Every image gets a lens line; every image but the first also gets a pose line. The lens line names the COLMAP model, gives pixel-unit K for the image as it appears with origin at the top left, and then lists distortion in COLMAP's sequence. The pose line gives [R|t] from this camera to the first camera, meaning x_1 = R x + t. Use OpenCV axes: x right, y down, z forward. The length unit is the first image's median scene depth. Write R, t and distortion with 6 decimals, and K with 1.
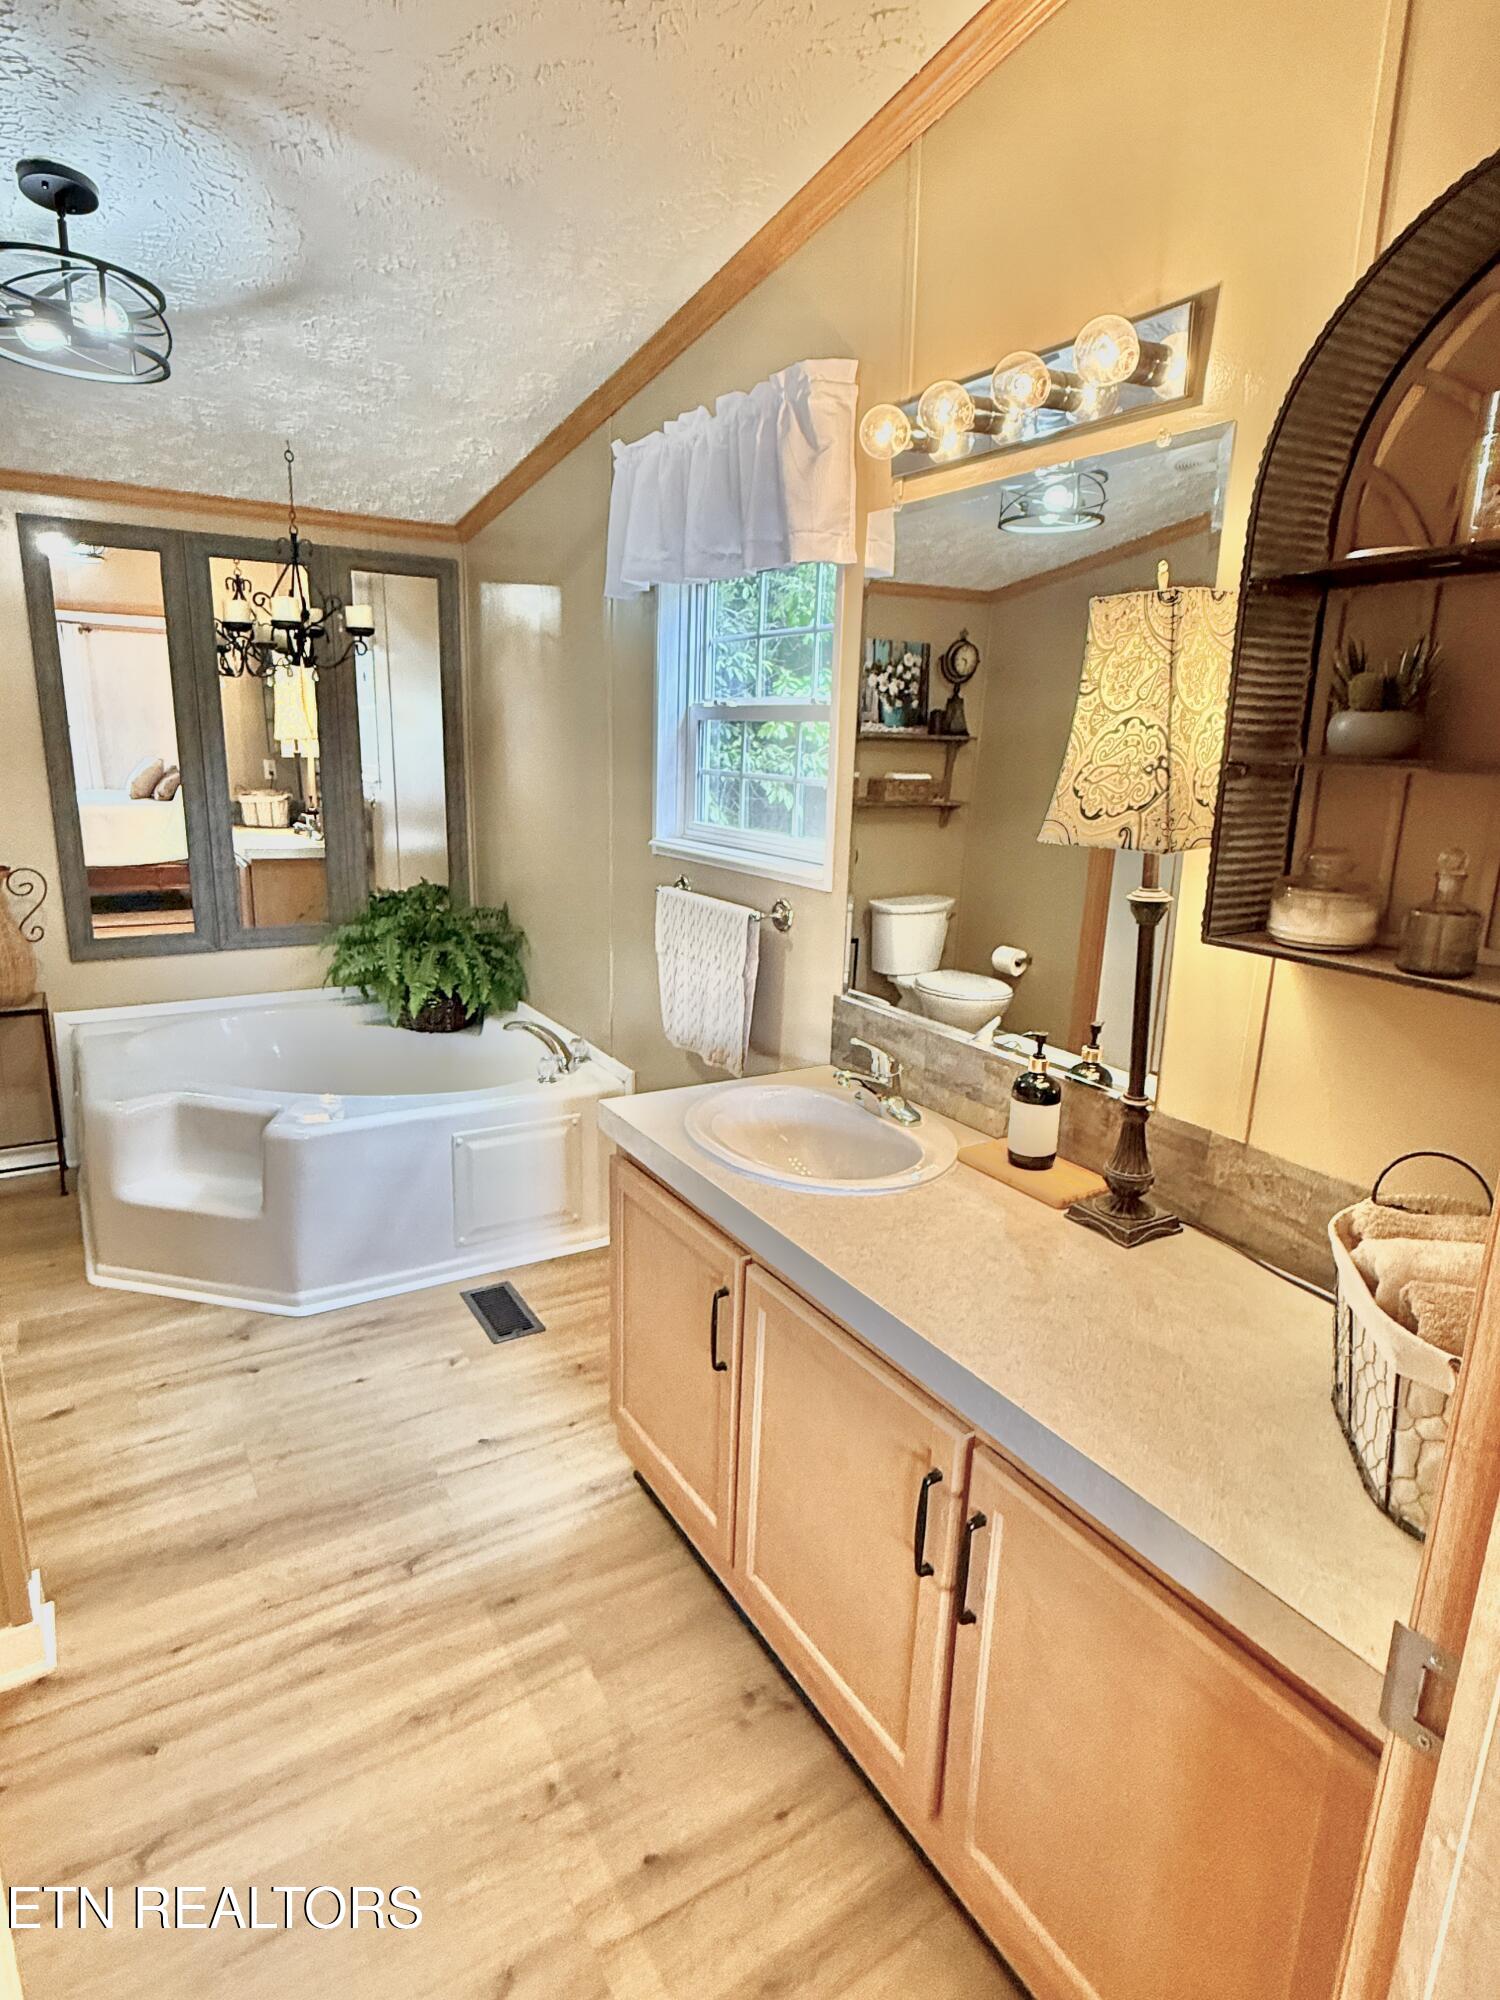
lens RADIAL K [[1115.9, 0, 749.4], [0, 1115.9, 994.6], [0, 0, 1]] dist [-0.000619, -0.000038]
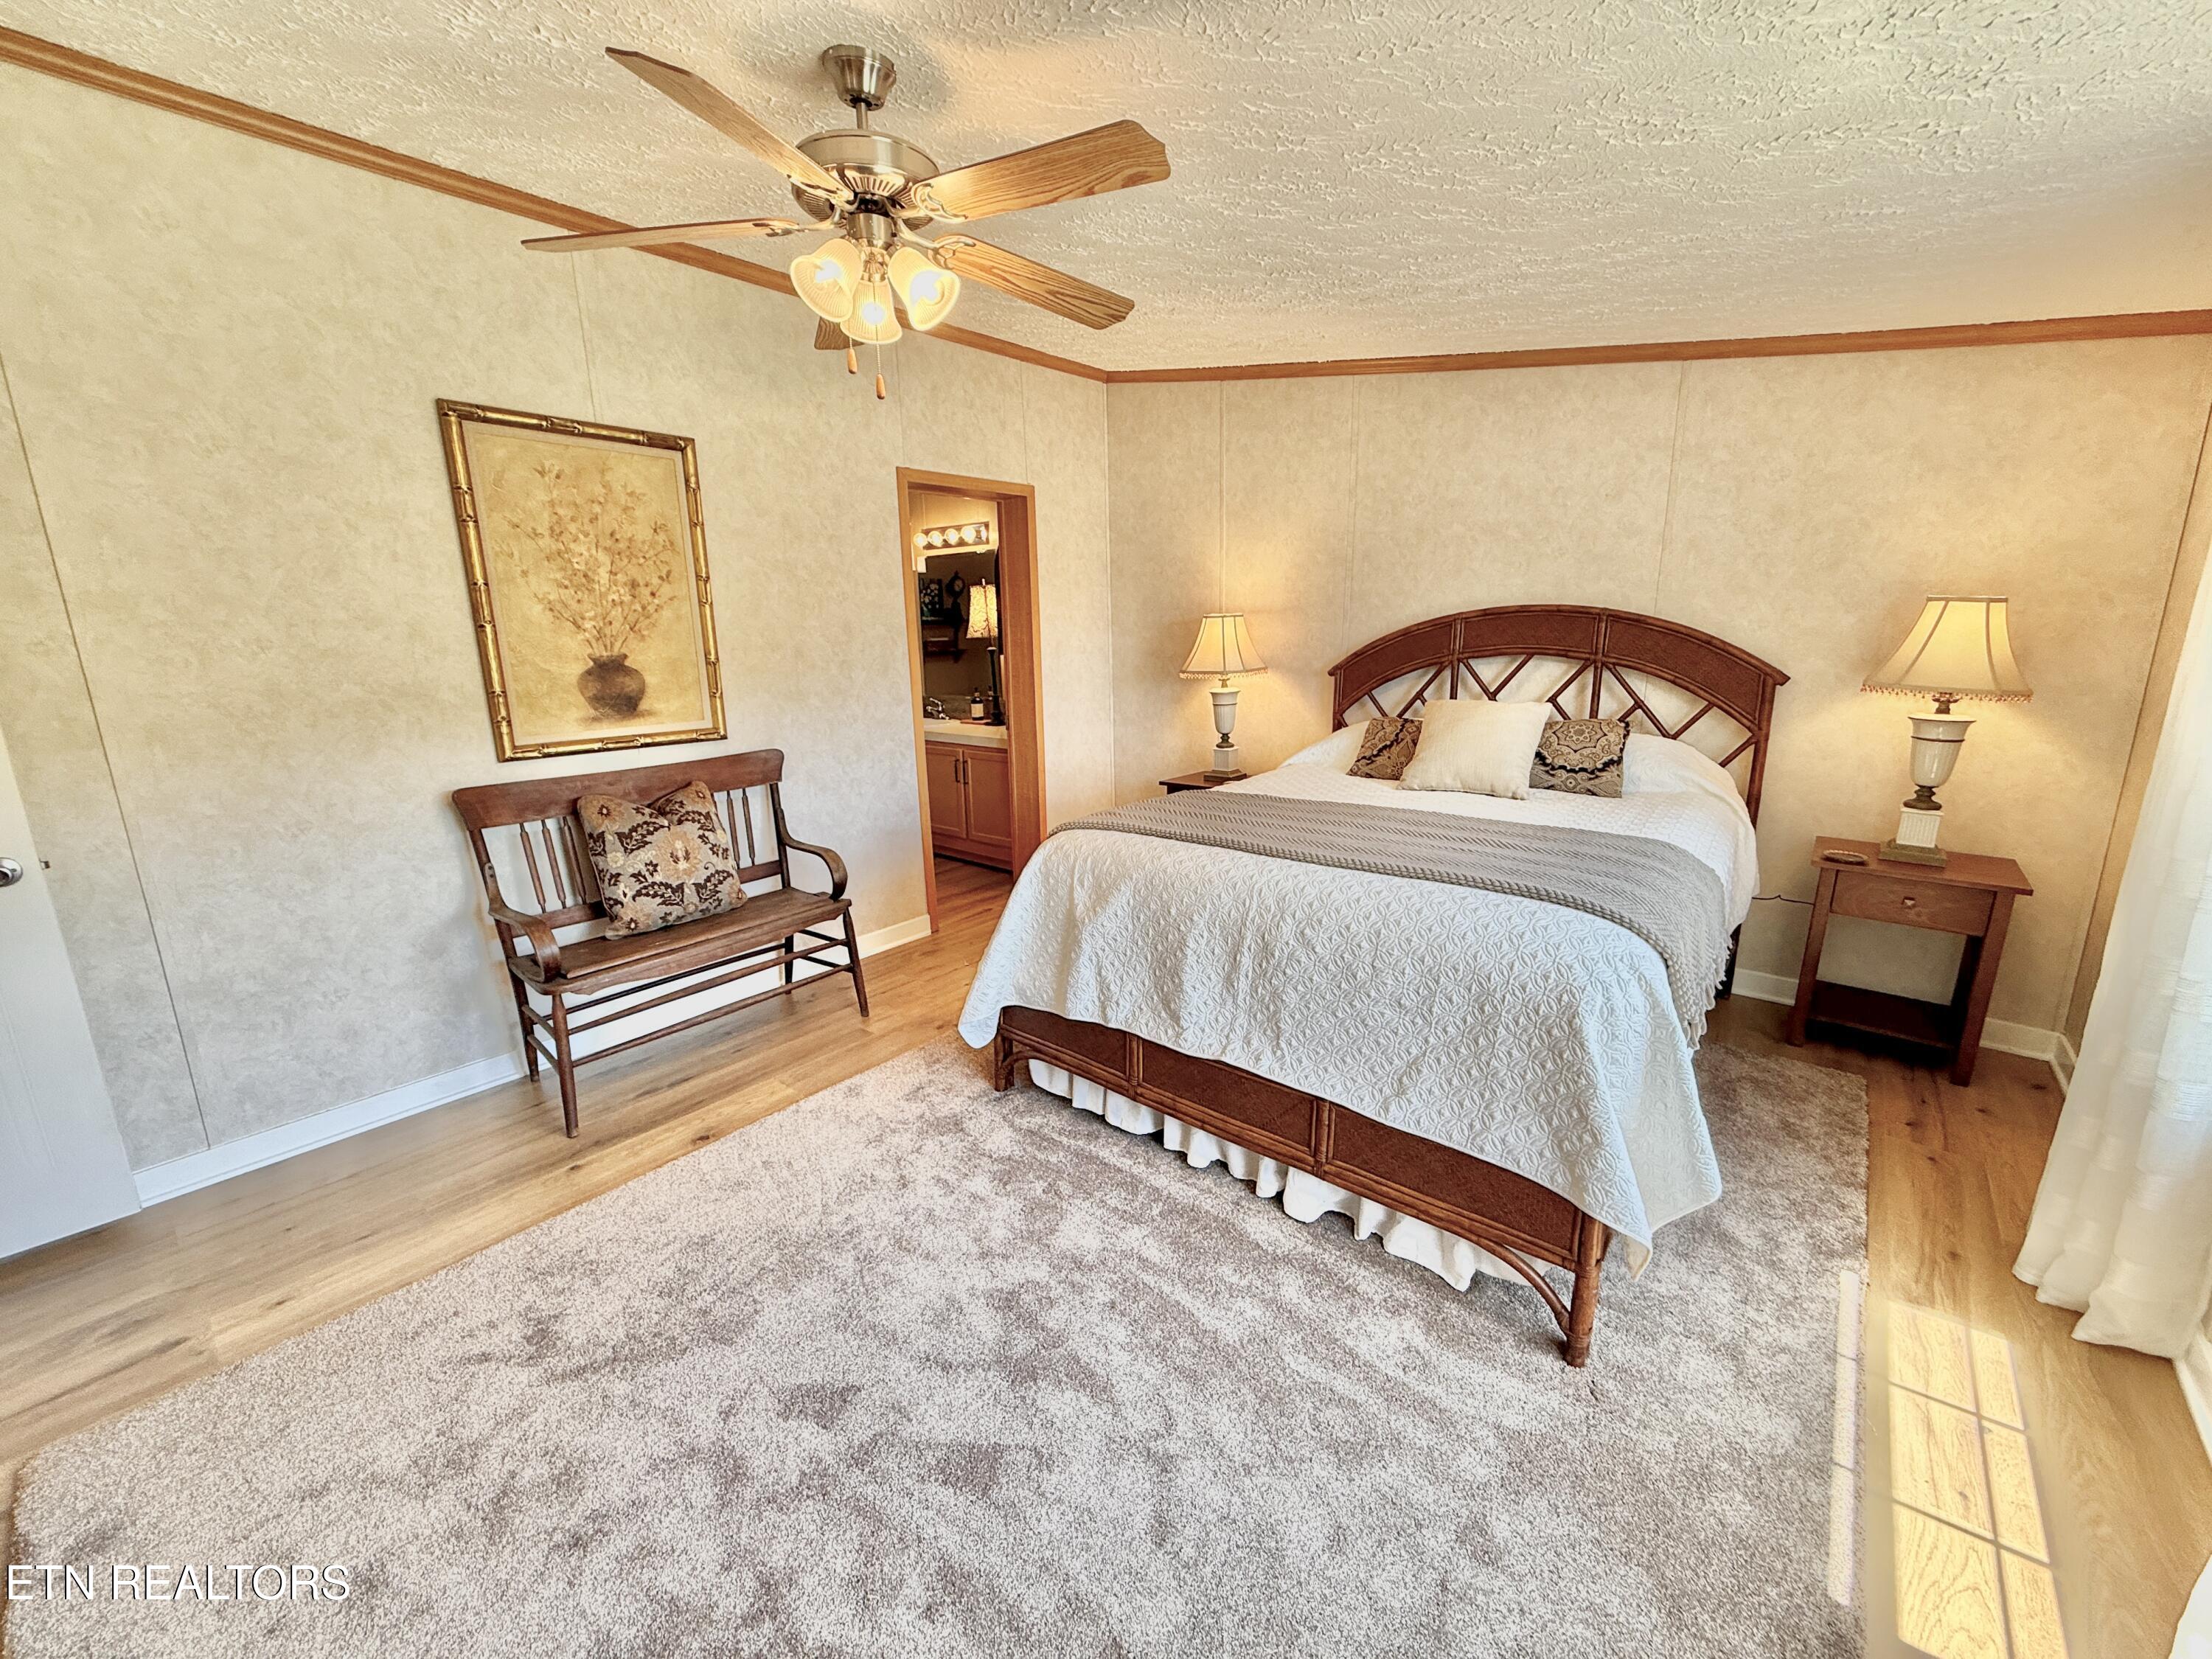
lens RADIAL K [[883.8, 0, 1101.9], [0, 883.8, 826.9], [0, 0, 1]] dist [-0.000563, -0.000093]
pose [[0.949052, -0.111247, 0.294830, -0.115256], [0.113153, 0.993521, 0.010644, 0.205067], [-0.294104, 0.023259, 0.955490, -0.811742]]
